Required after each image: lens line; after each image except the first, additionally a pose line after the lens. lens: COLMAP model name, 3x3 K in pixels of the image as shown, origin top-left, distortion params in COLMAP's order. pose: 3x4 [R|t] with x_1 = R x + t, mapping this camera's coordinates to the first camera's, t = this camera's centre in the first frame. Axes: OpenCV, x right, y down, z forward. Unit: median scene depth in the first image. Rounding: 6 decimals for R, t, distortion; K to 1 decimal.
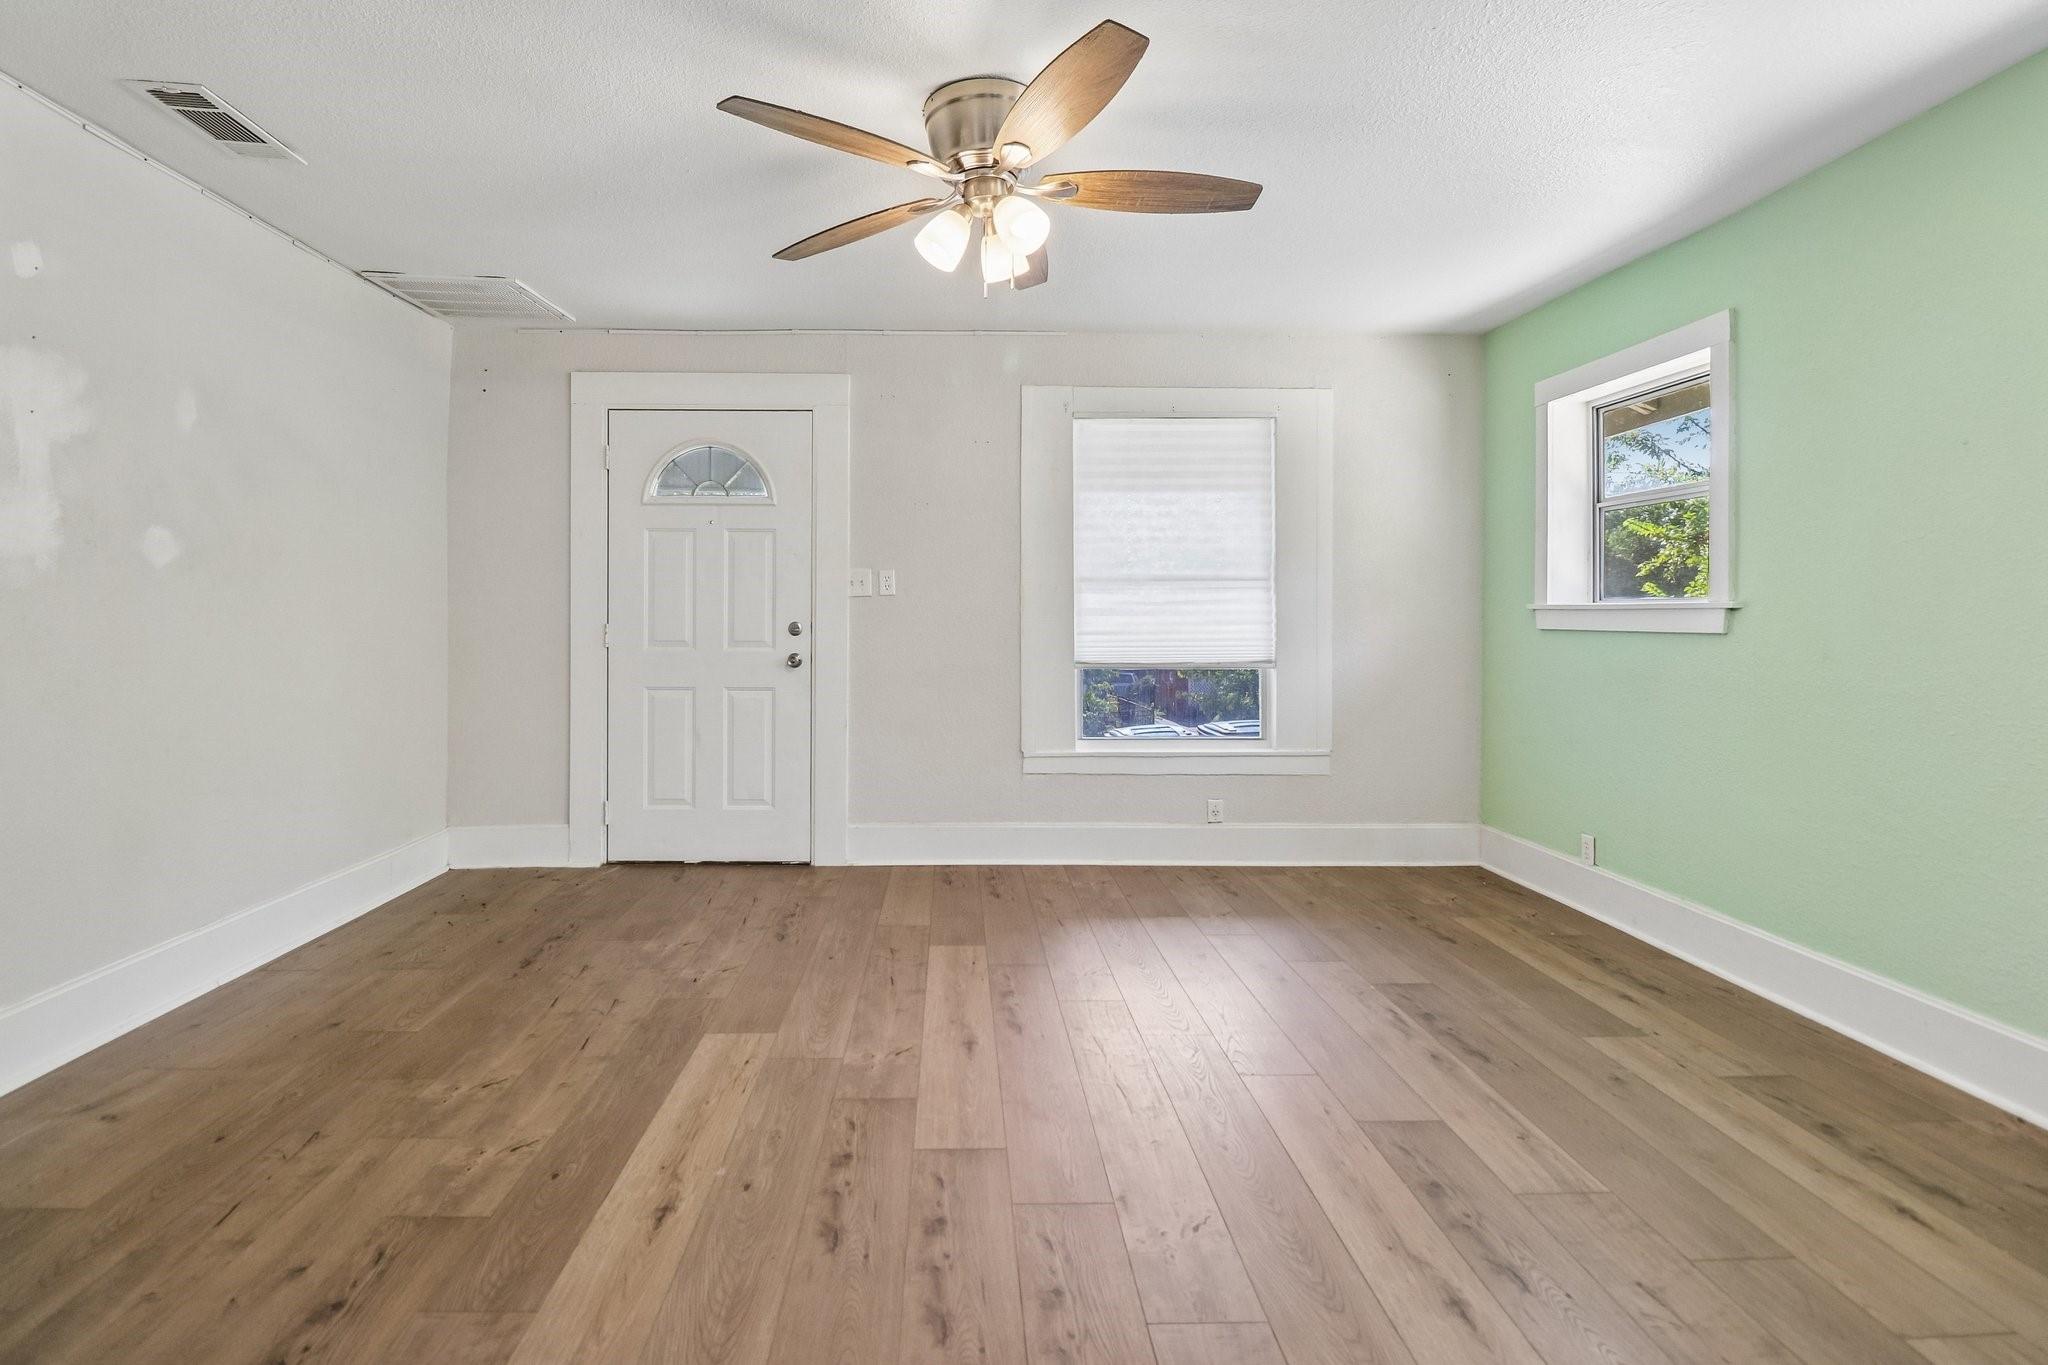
lens RADIAL K [[948.5, 0, 983.2], [0, 948.5, 593.8], [0, 0, 1]] dist [0.004645, -0.005136]
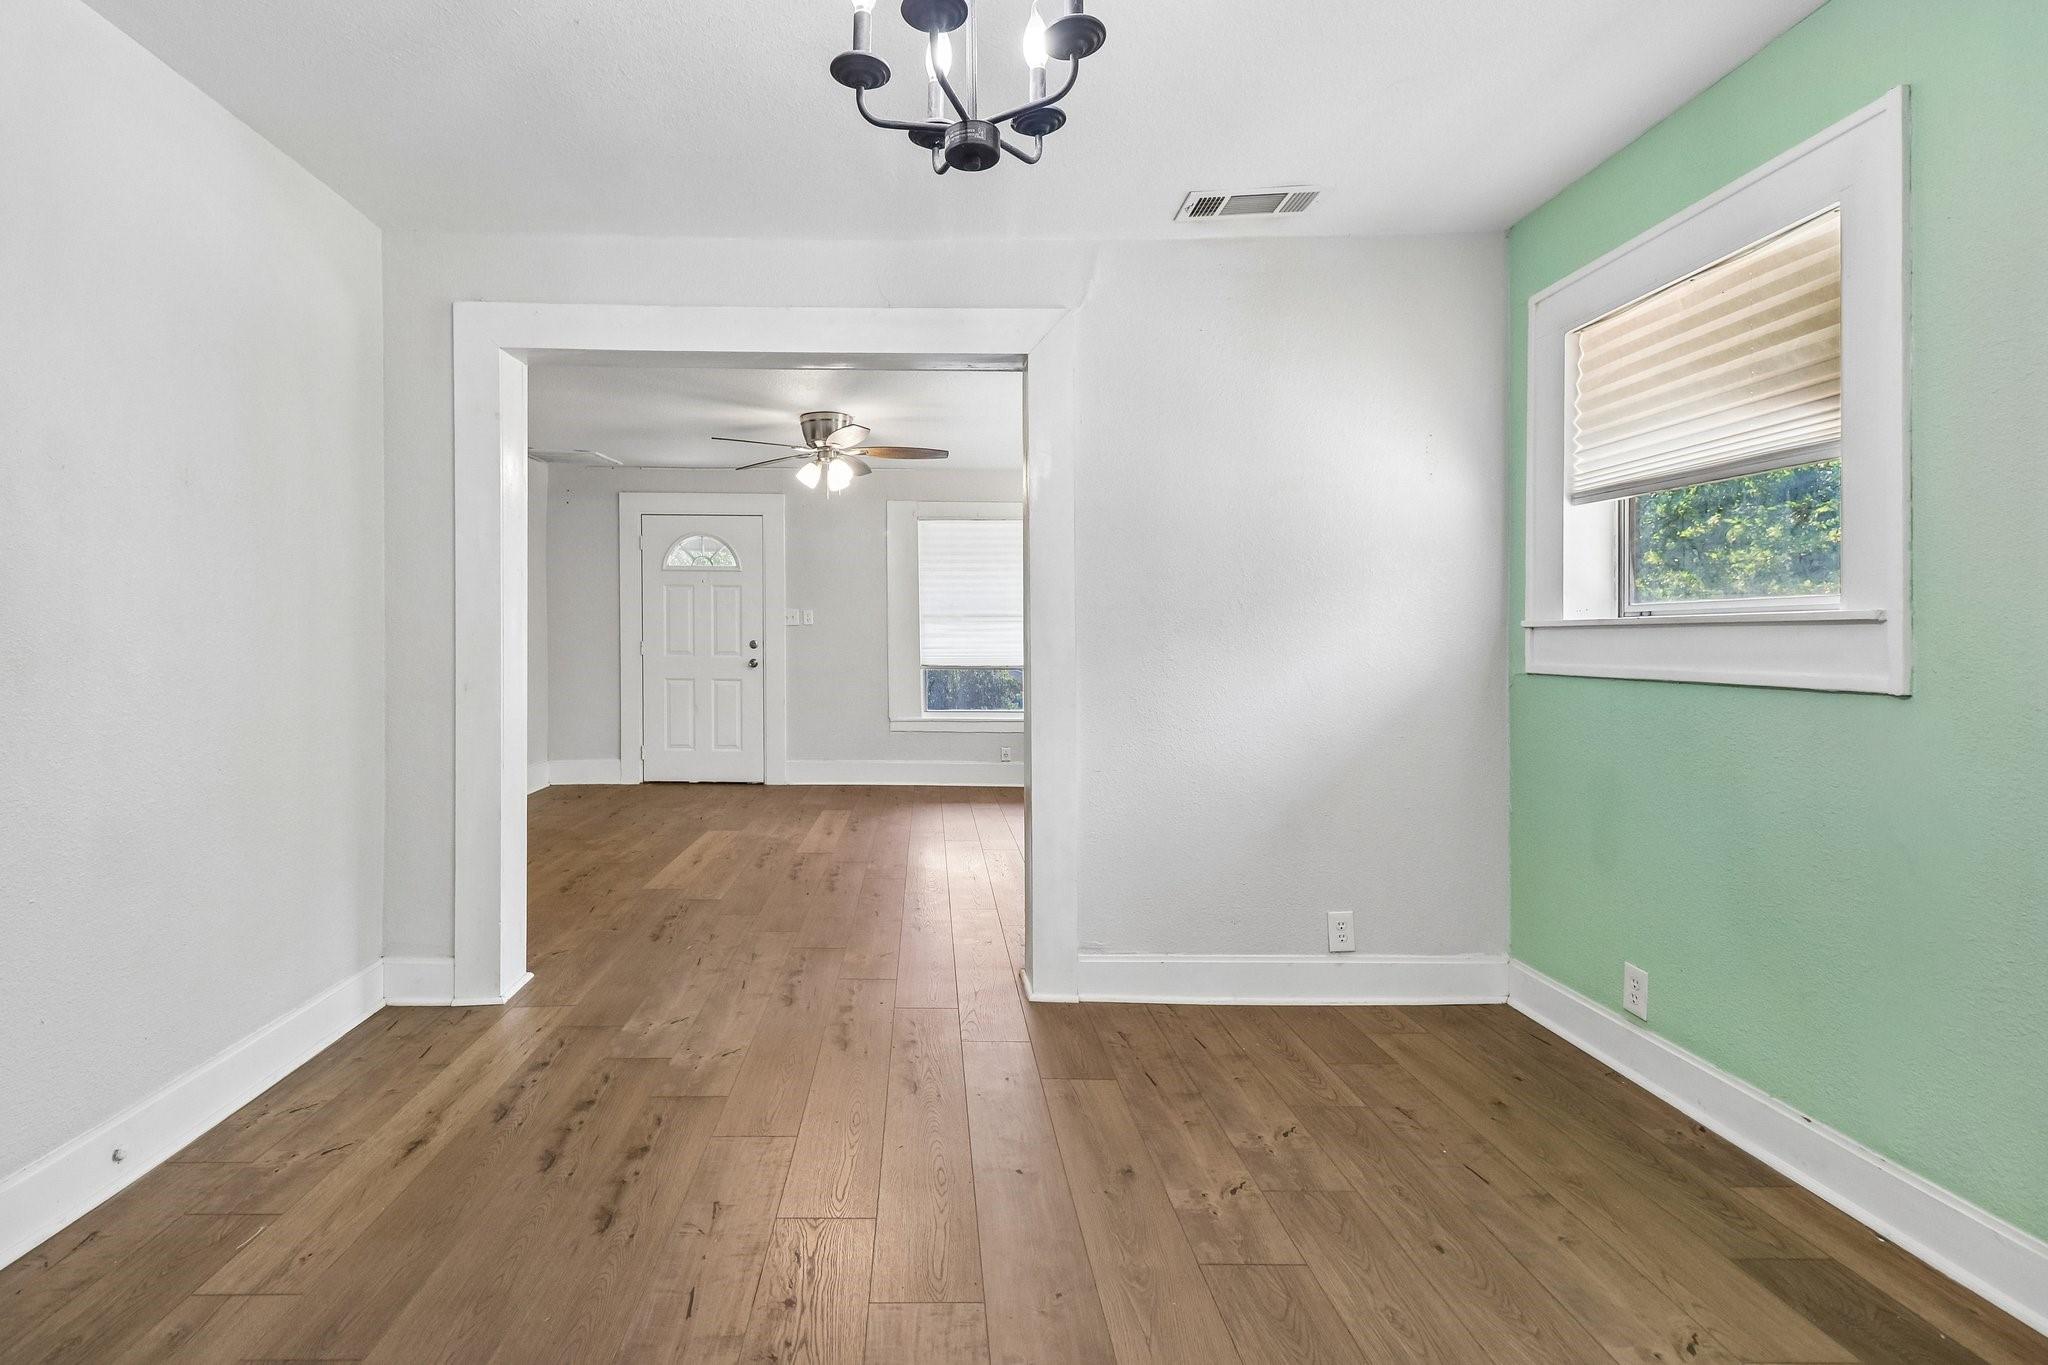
lens RADIAL K [[948.5, 0, 1006.2], [0, 948.5, 664.2], [0, 0, 1]] dist [0.004645, -0.005136]
pose [[0.998439, -0.003863, 0.055724, 0.170663], [0.001804, 0.999315, 0.036963, 0.010770], [-0.055829, -0.036805, 0.997762, -0.773778]]
